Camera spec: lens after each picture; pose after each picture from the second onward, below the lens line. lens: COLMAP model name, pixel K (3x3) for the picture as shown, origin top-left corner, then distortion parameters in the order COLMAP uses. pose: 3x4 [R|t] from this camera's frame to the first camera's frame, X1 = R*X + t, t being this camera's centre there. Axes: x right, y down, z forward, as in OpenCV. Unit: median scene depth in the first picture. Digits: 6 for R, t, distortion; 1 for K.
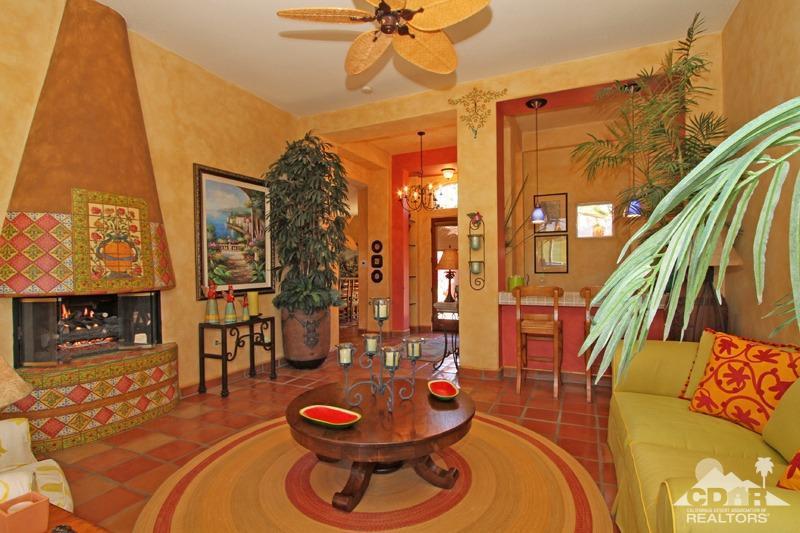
lens RADIAL K [[383.7, 0, 401.5], [0, 383.7, 269.2], [0, 0, 1]] dist [-0.006508, -0.000367]
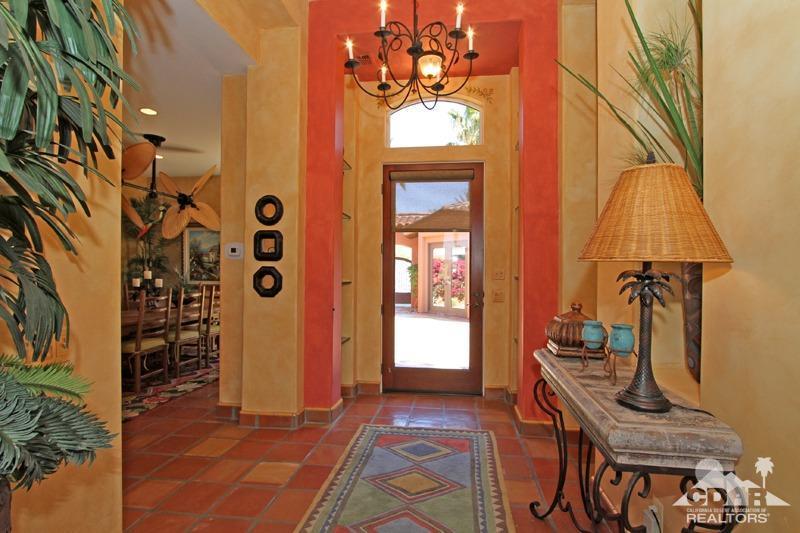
lens RADIAL K [[383.7, 0, 401.0], [0, 383.7, 267.5], [0, 0, 1]] dist [-0.006508, -0.000367]
pose [[0.952583, 0.012175, 0.304036, -0.052185], [-0.010412, 0.999918, -0.007417, 0.004410], [-0.304102, 0.003900, 0.952632, 0.549695]]
